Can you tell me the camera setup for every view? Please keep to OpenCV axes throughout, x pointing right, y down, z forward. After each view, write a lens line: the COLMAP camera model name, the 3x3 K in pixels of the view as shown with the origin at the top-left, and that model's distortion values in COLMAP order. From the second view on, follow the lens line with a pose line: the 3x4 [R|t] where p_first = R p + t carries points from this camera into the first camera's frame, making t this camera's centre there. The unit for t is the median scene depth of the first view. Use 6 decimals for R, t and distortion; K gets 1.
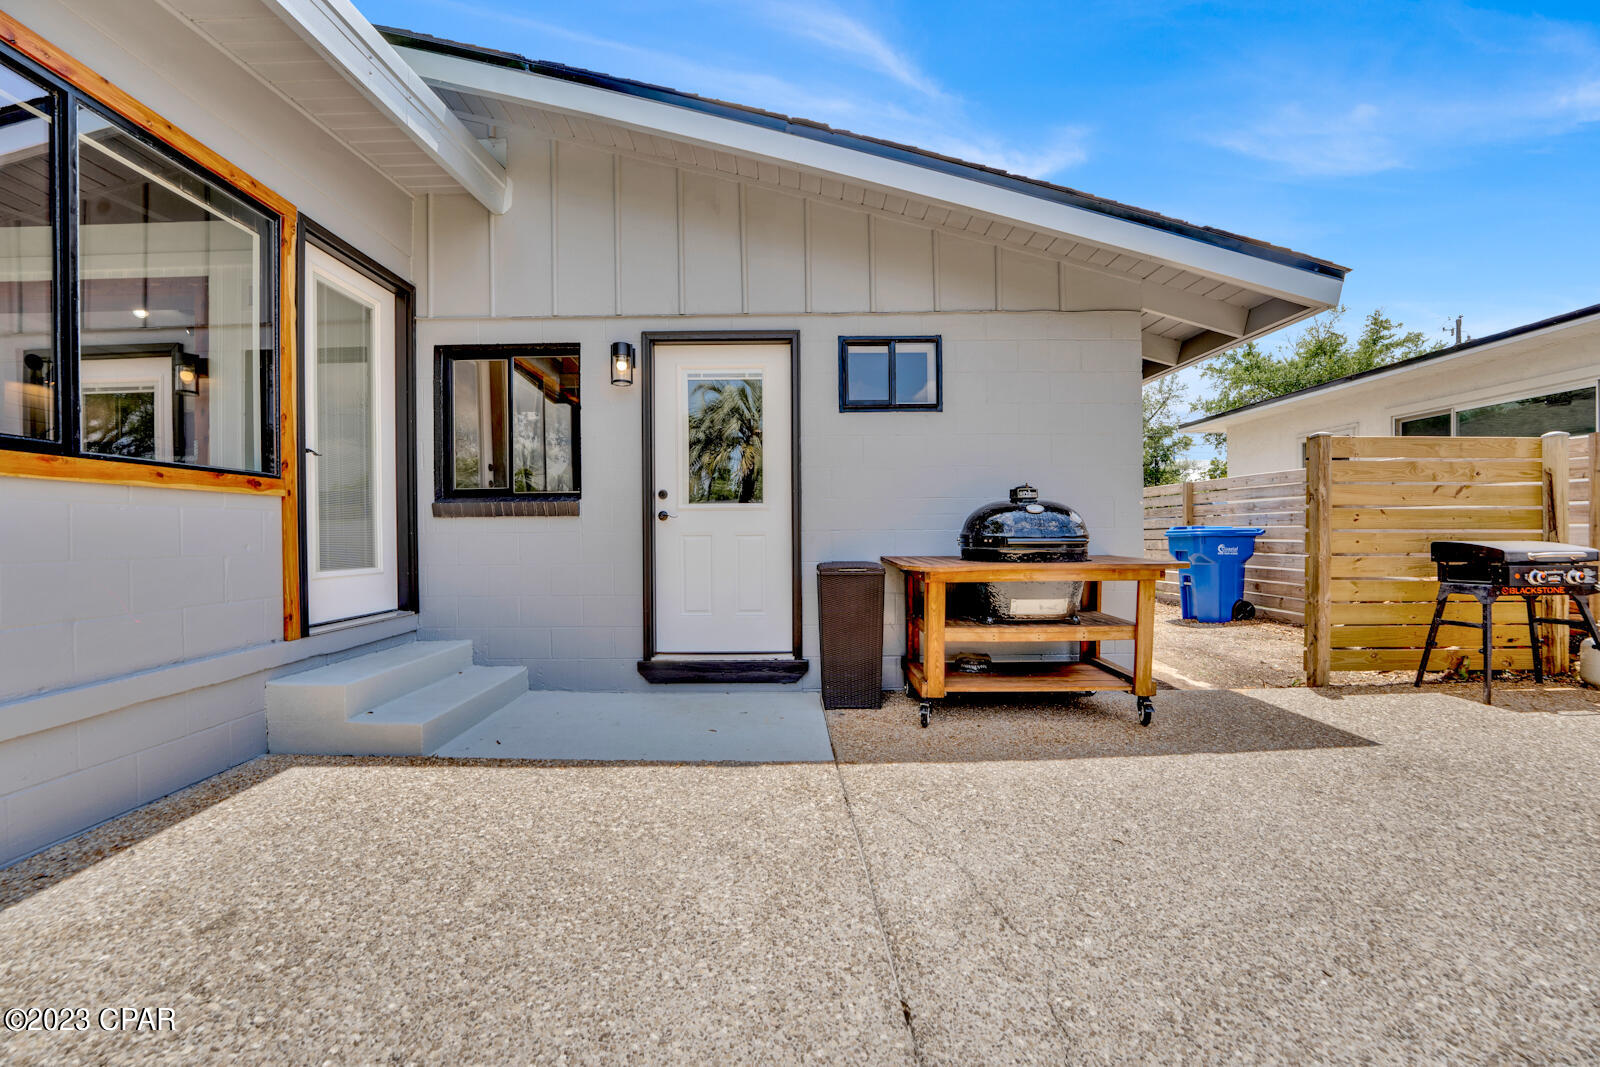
lens RADIAL K [[638.8, 0, 776.1], [0, 638.8, 538.1], [0, 0, 1]] dist [-0.019084, 0.000755]
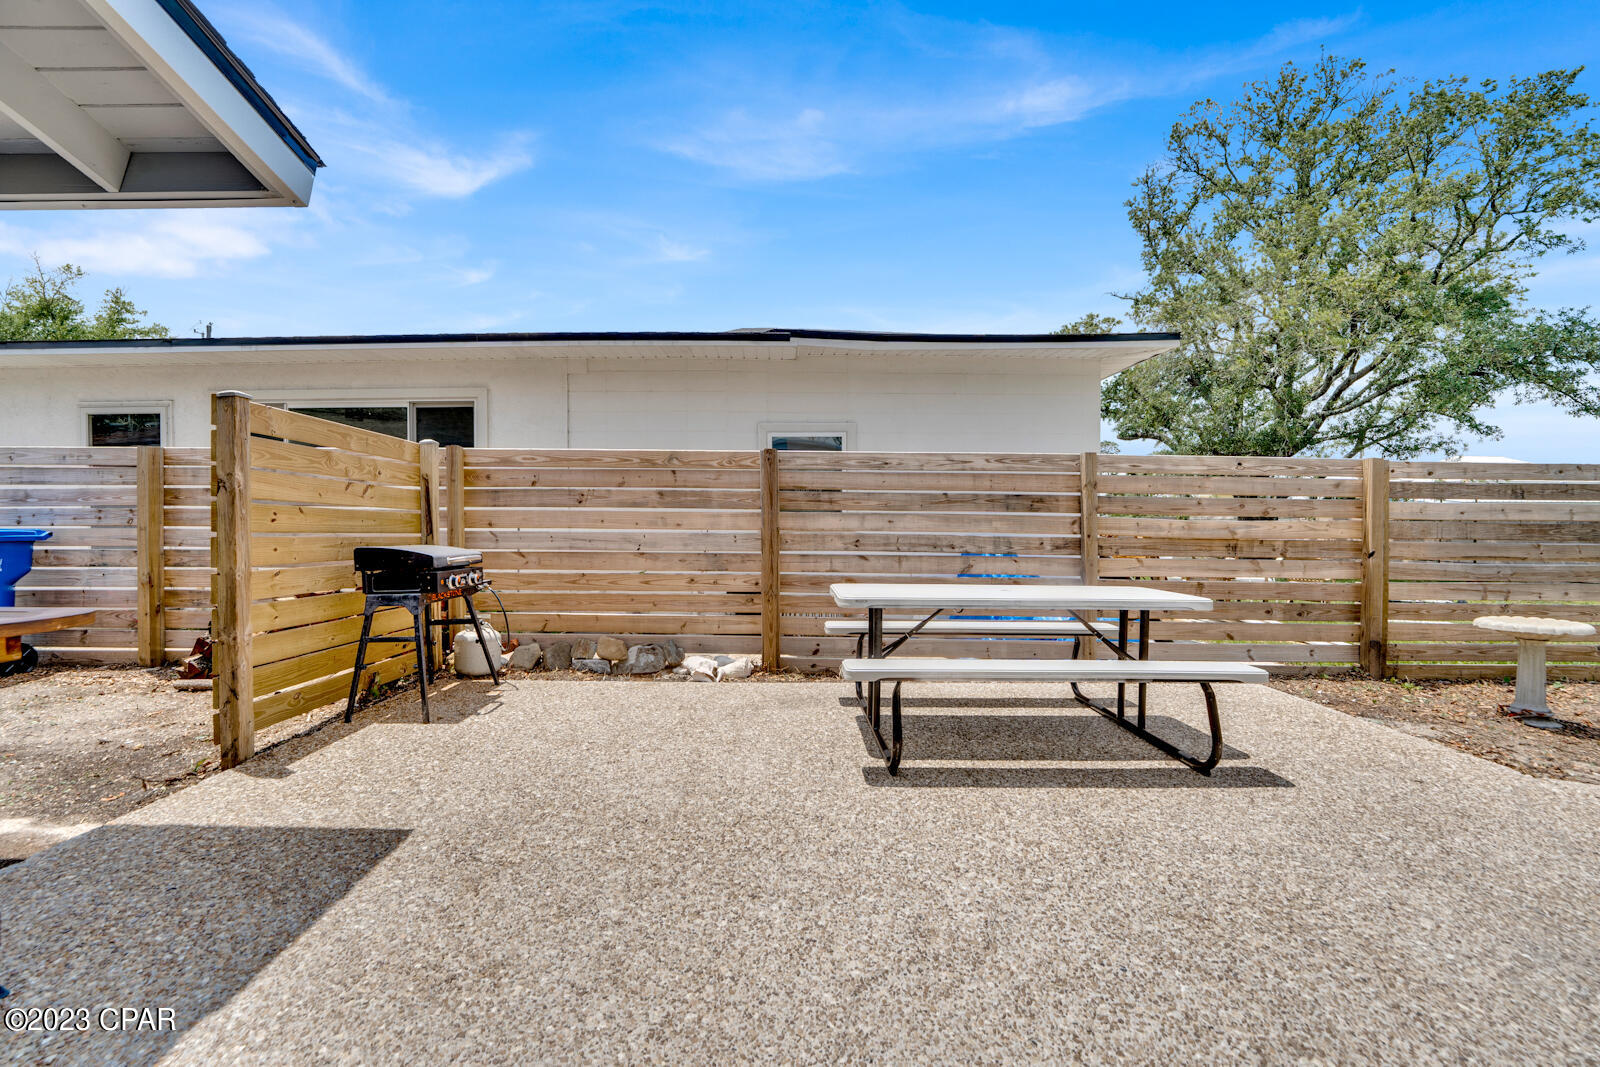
lens RADIAL K [[638.8, 0, 776.1], [0, 638.8, 538.1], [0, 0, 1]] dist [-0.019084, 0.000755]
pose [[-0.027421, -0.007270, 0.999598, 0.163409], [0.008580, 0.999935, 0.007507, -0.008427], [-0.999587, 0.008782, -0.027357, 0.434496]]
